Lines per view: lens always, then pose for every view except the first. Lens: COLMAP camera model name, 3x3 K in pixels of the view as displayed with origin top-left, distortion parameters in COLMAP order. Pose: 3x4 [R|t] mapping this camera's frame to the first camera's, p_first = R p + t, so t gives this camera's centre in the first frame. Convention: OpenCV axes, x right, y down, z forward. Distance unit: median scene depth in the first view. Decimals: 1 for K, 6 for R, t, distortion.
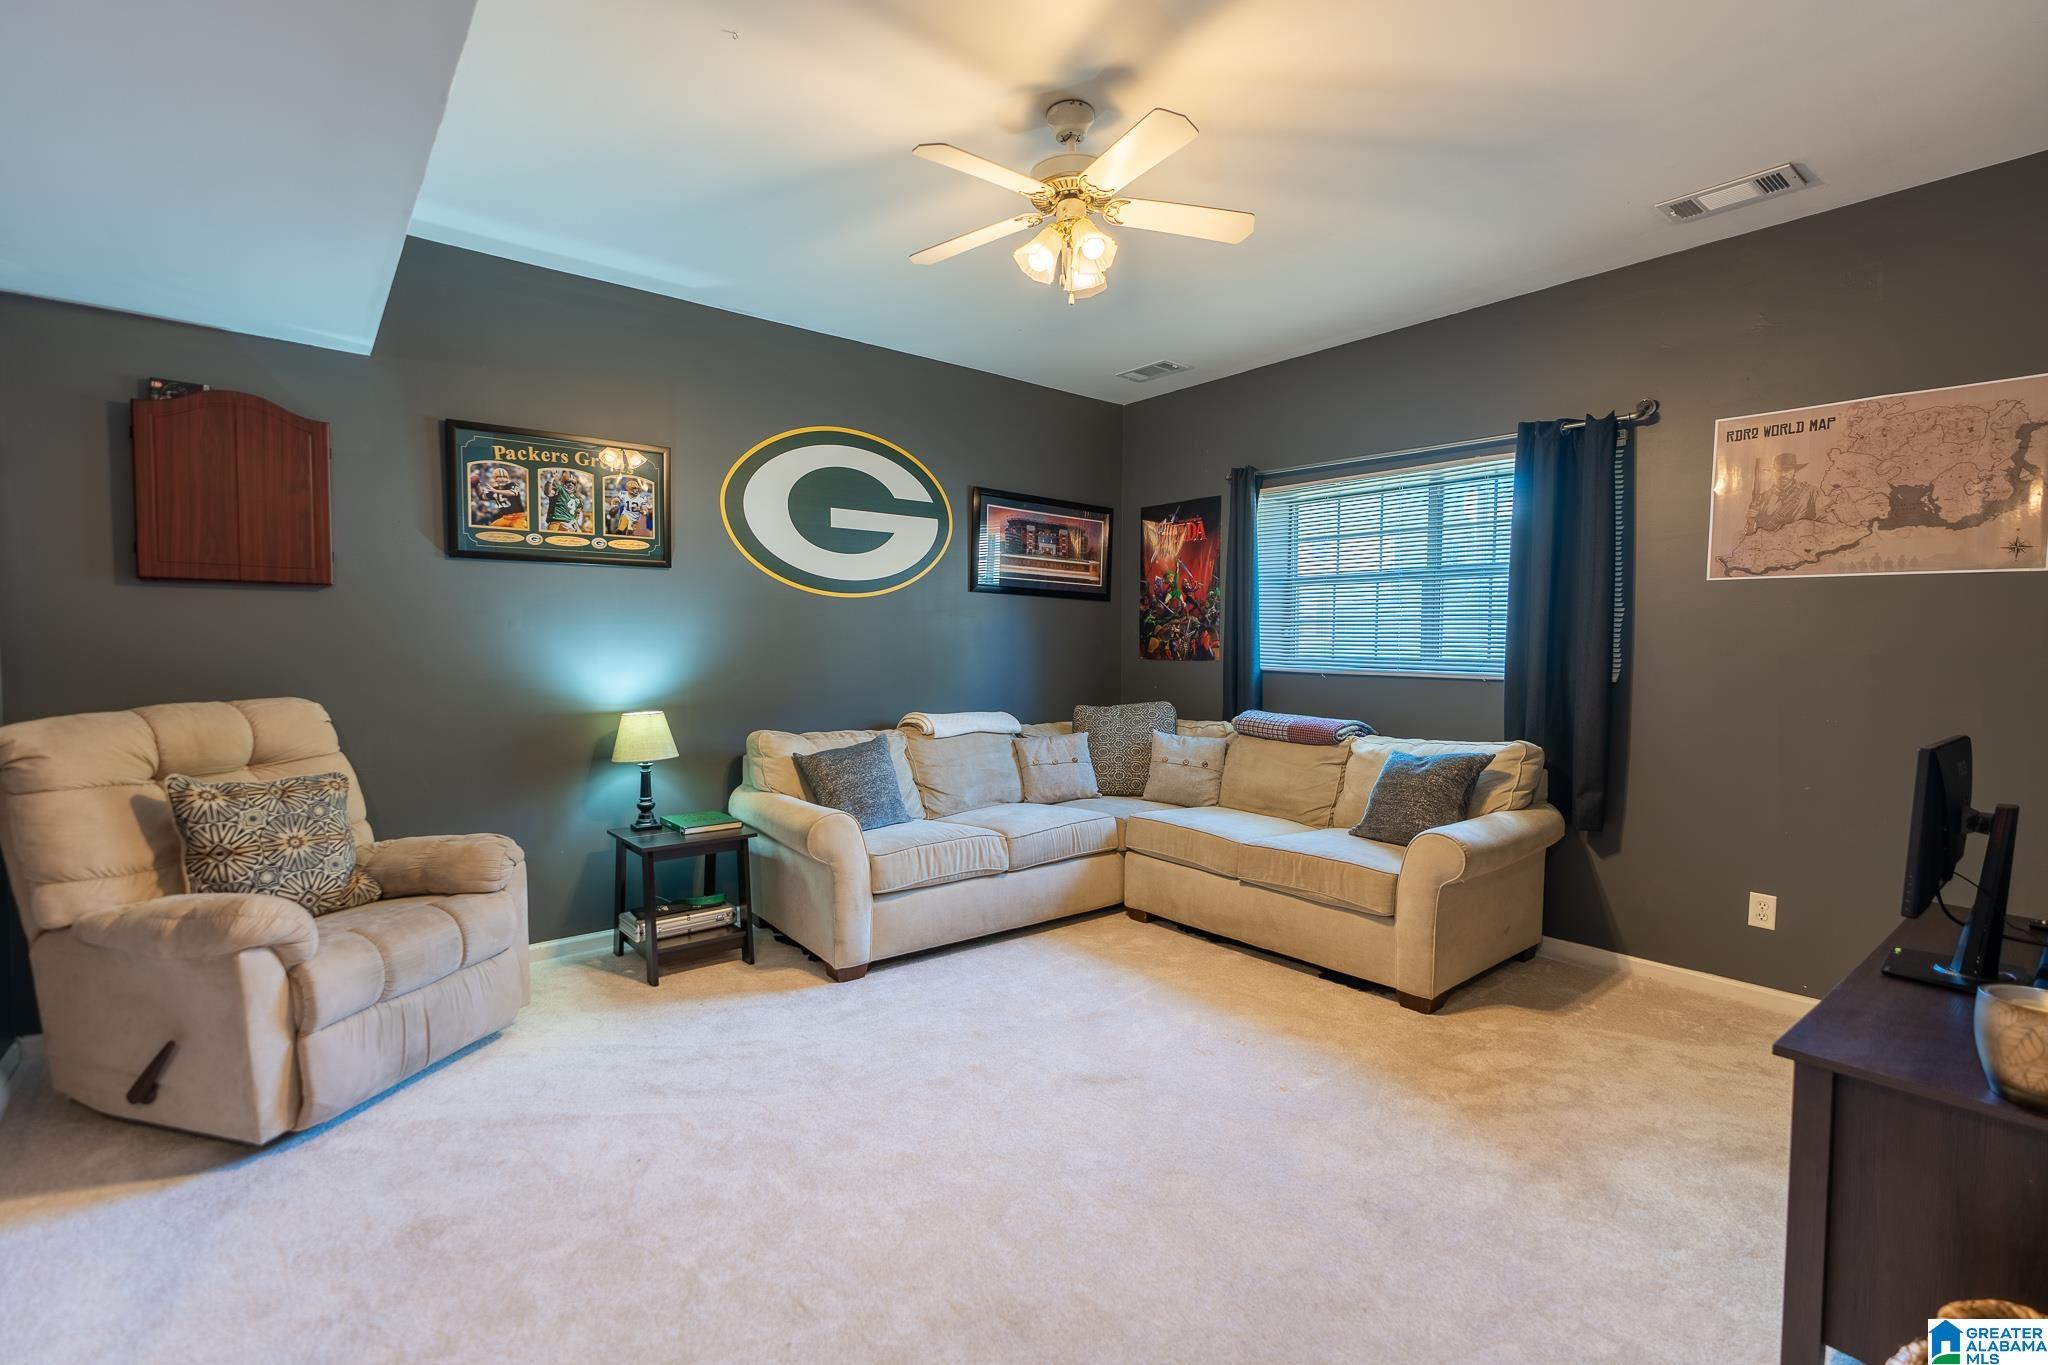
lens RADIAL K [[920.3, 0, 1032.6], [0, 920.3, 683.7], [0, 0, 1]] dist [-0.002870, 0.001933]
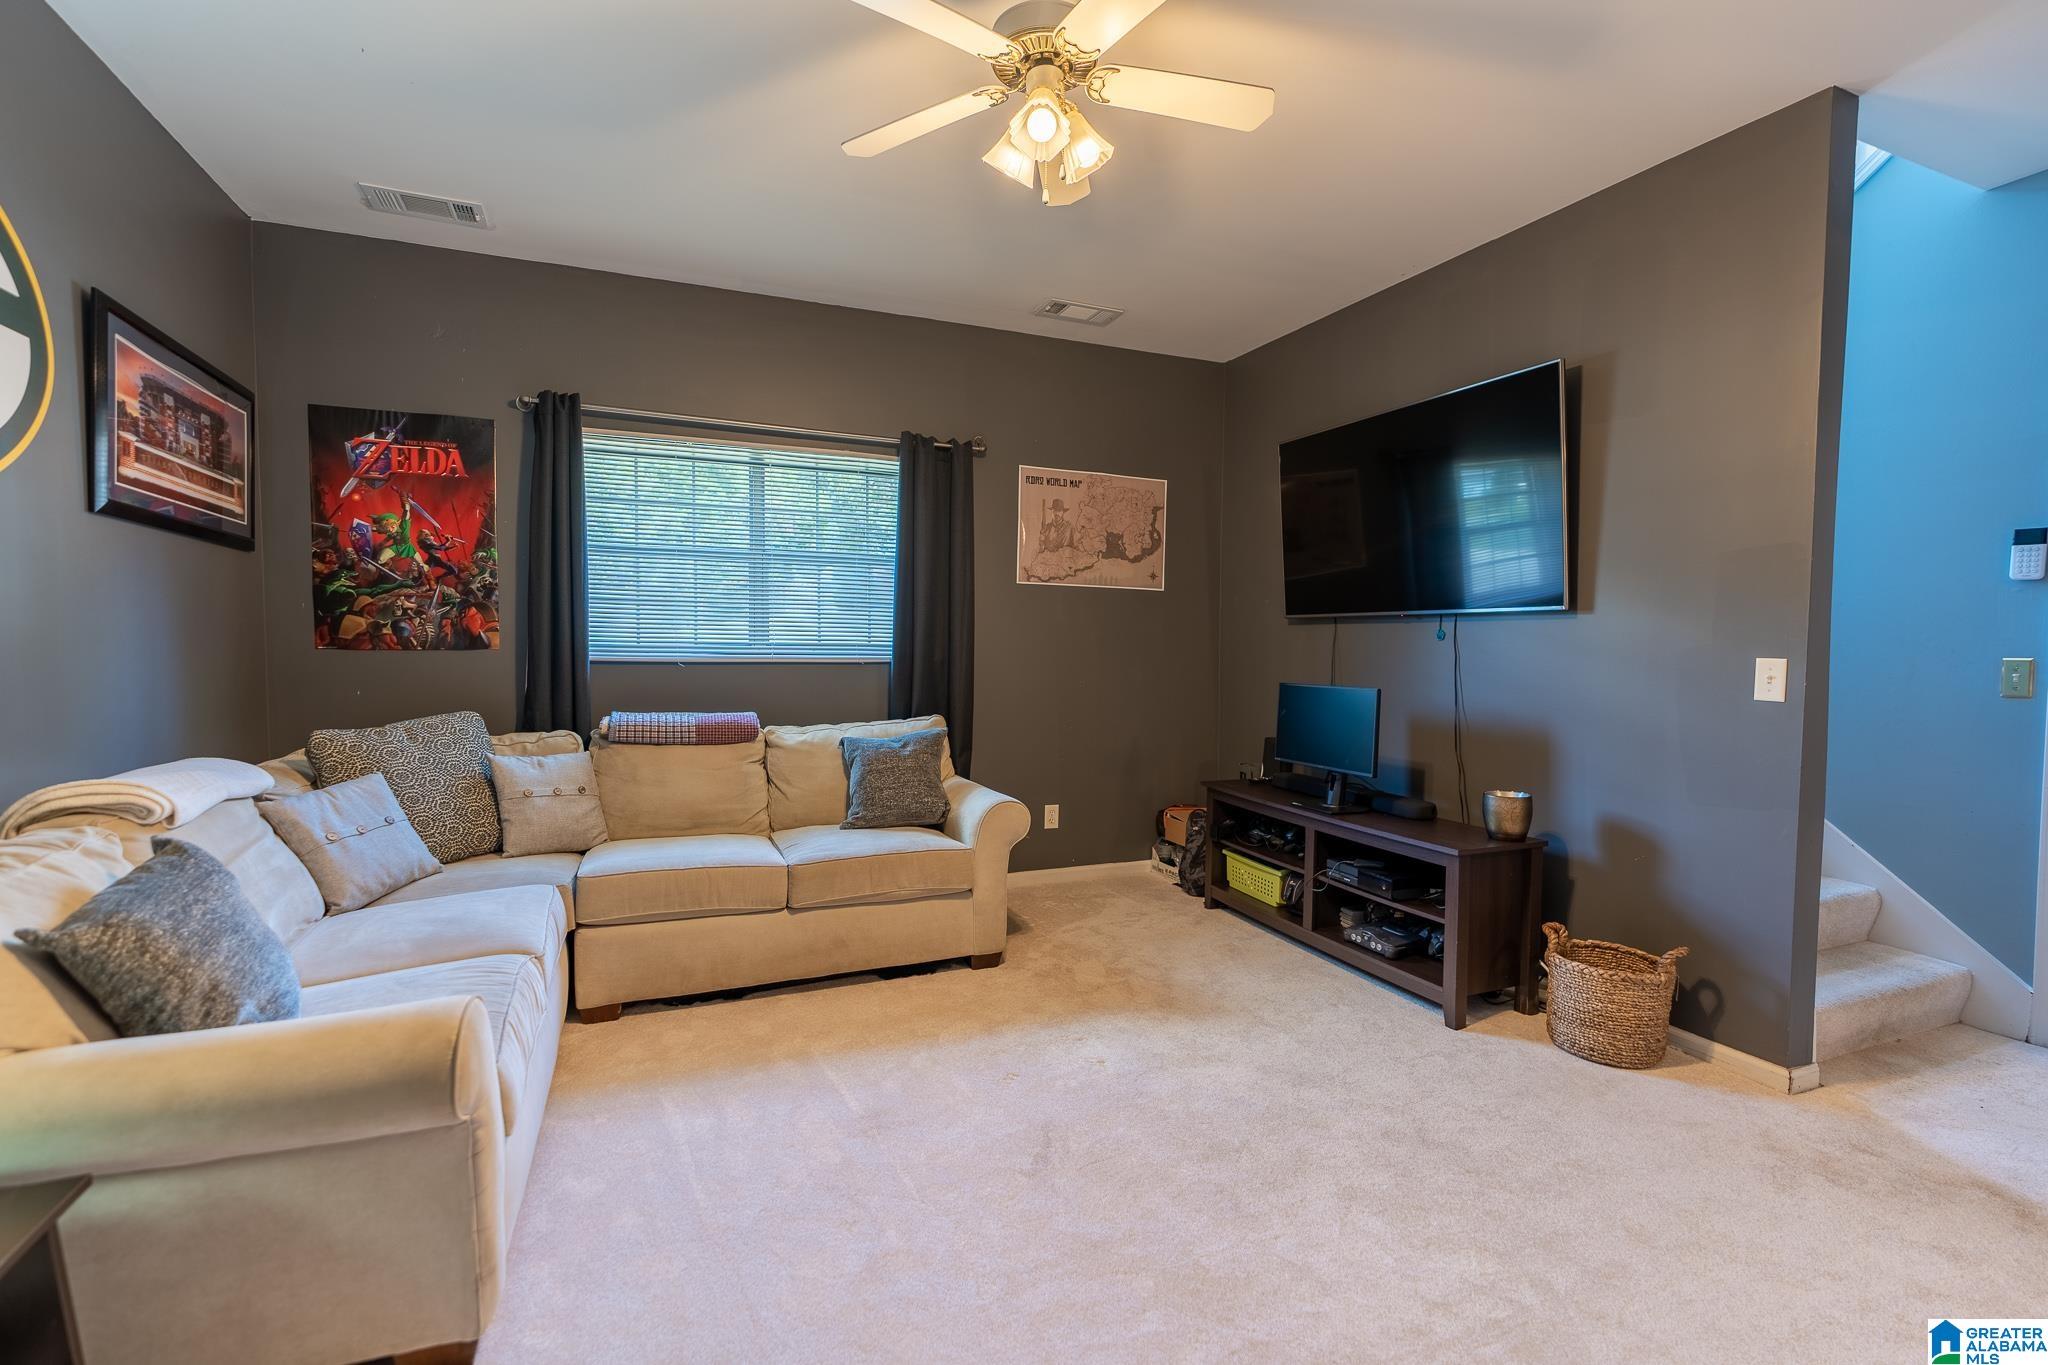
lens RADIAL K [[920.3, 0, 1026.5], [0, 920.3, 680.4], [0, 0, 1]] dist [-0.002870, 0.001933]
pose [[0.285724, -0.048895, 0.957064, -0.485665], [0.033961, 0.998587, 0.040877, -0.021527], [-0.957710, 0.020823, 0.286981, 0.520091]]
